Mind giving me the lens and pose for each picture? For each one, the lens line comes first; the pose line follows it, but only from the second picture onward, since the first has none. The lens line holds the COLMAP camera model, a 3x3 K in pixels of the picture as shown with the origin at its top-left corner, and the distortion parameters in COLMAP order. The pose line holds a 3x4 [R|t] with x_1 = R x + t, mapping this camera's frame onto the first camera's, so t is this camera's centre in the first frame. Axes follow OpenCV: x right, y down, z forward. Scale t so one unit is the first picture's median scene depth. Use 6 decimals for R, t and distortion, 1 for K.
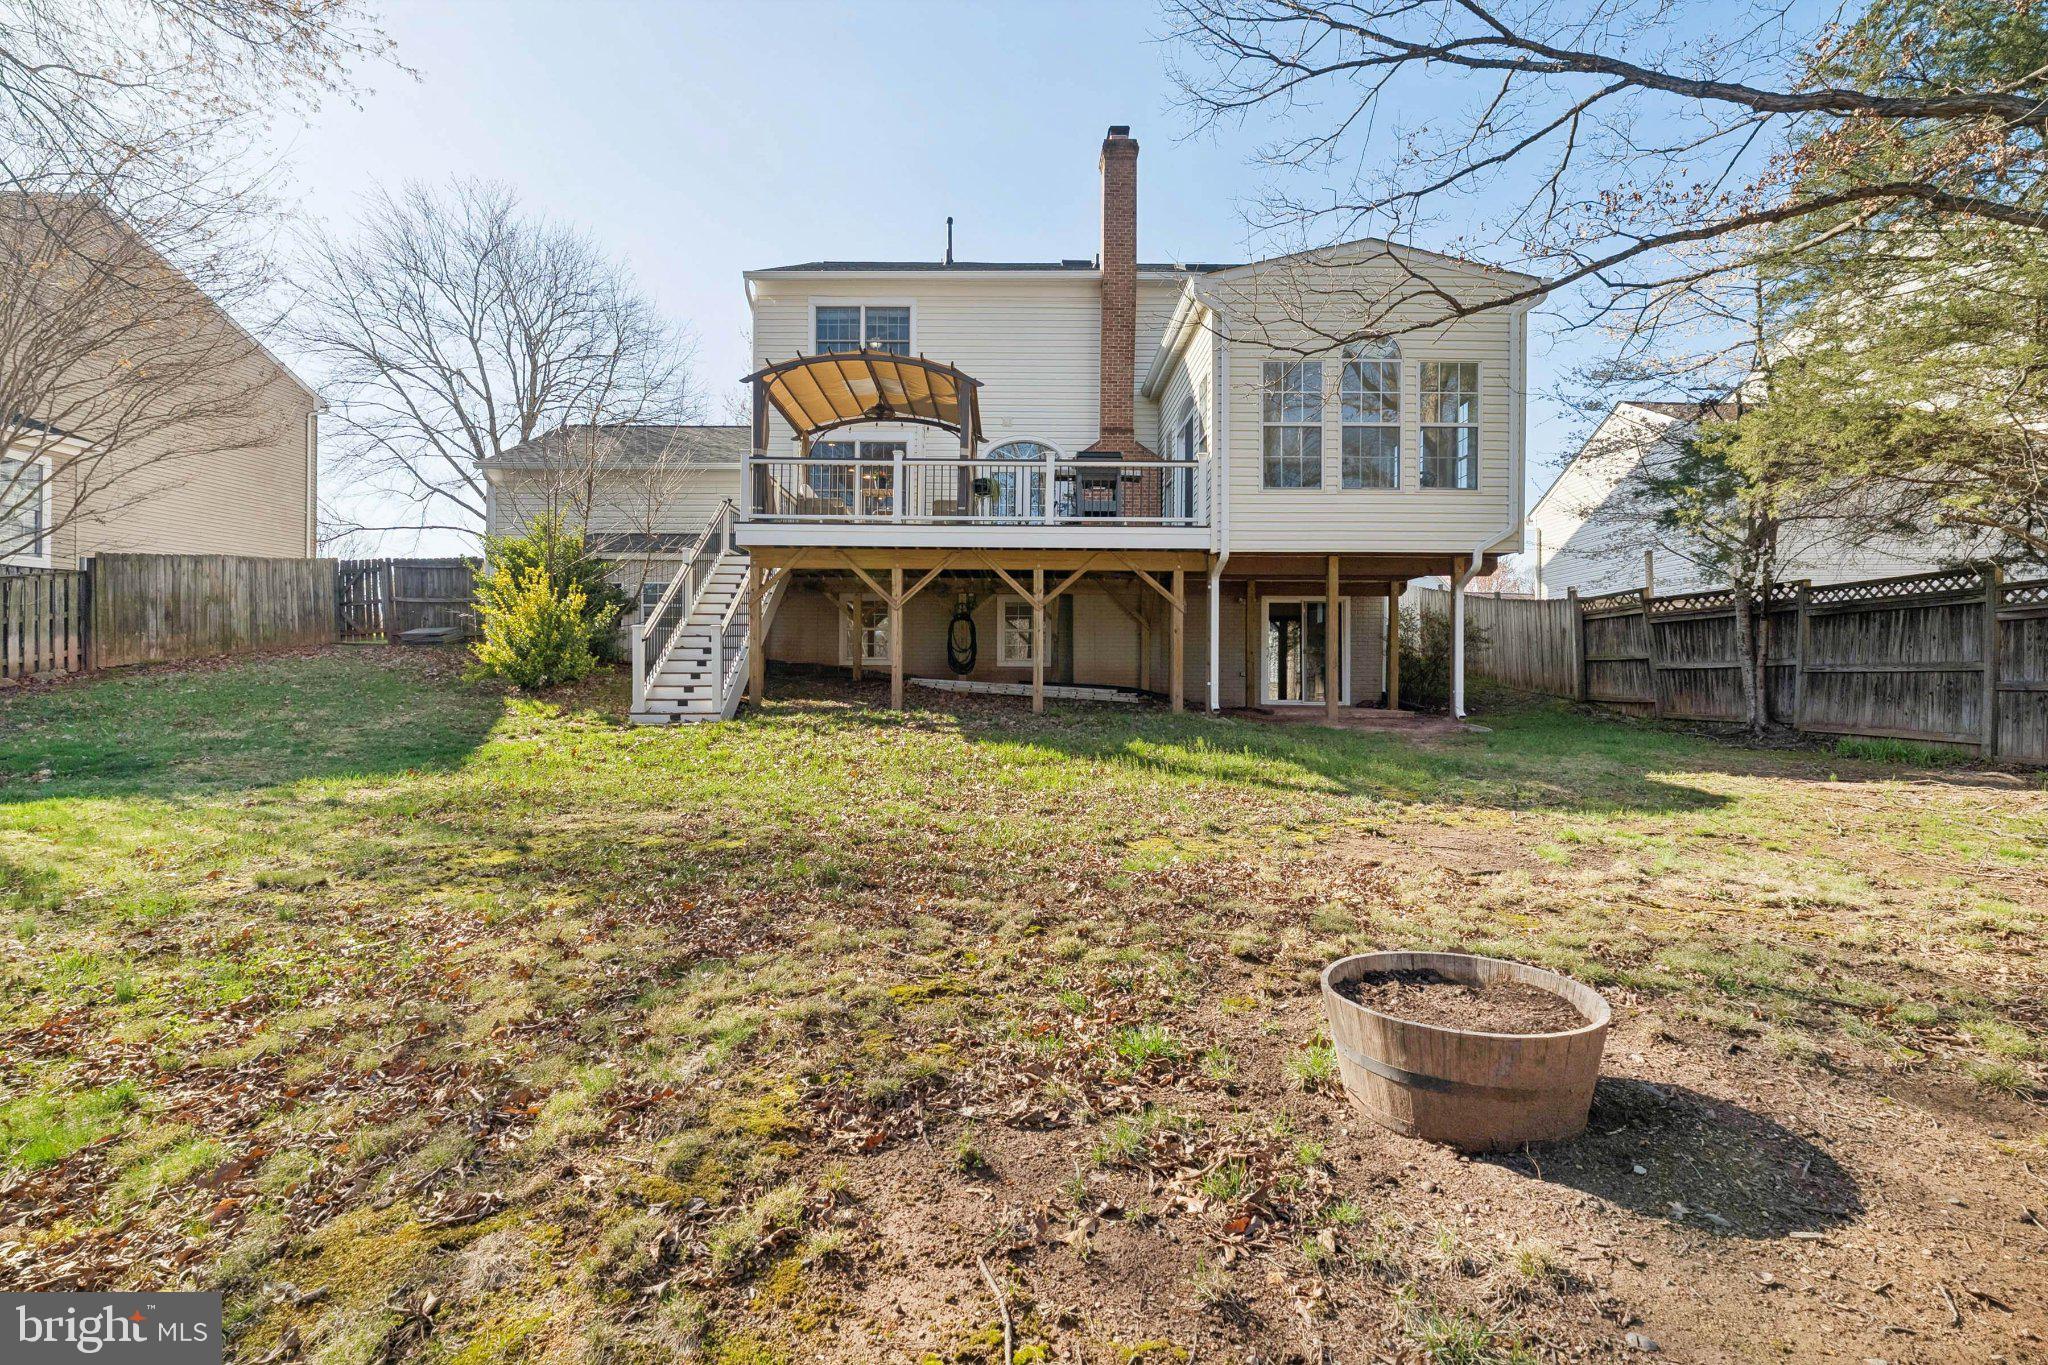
lens RADIAL K [[890.9, 0, 1024.0], [0, 890.9, 682.5], [0, 0, 1]] dist [-0.002018, -0.000216]
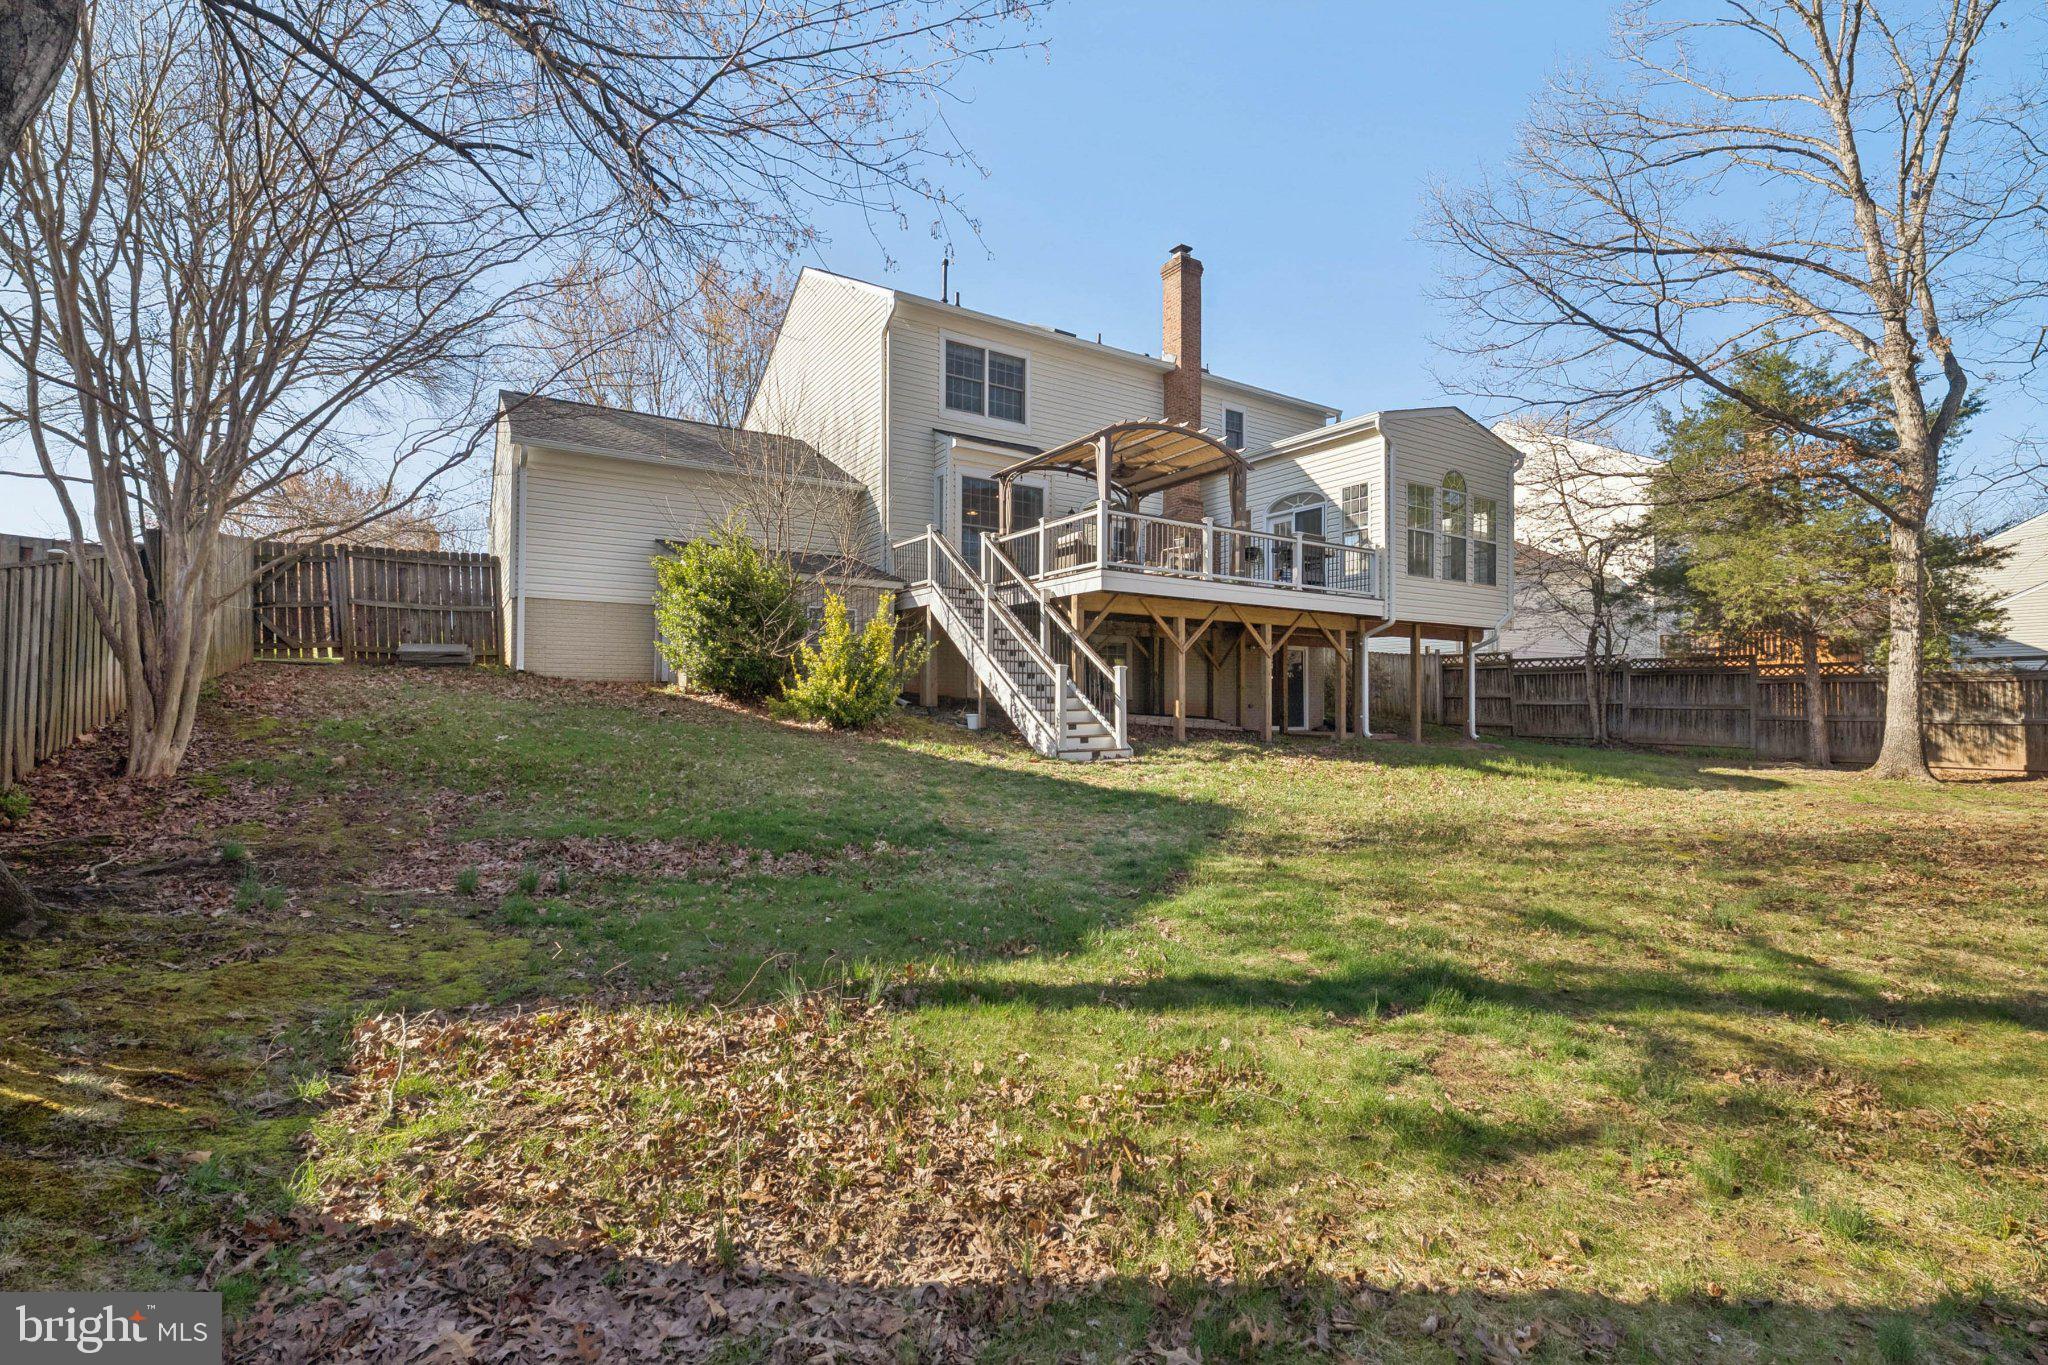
lens RADIAL K [[890.9, 0, 1024.0], [0, 890.9, 682.5], [0, 0, 1]] dist [-0.002018, -0.000216]
pose [[0.854841, 0.013147, 0.518723, -0.882595], [-0.004510, 0.999829, -0.017908, -0.023009], [-0.518870, 0.012969, 0.854755, 0.129319]]
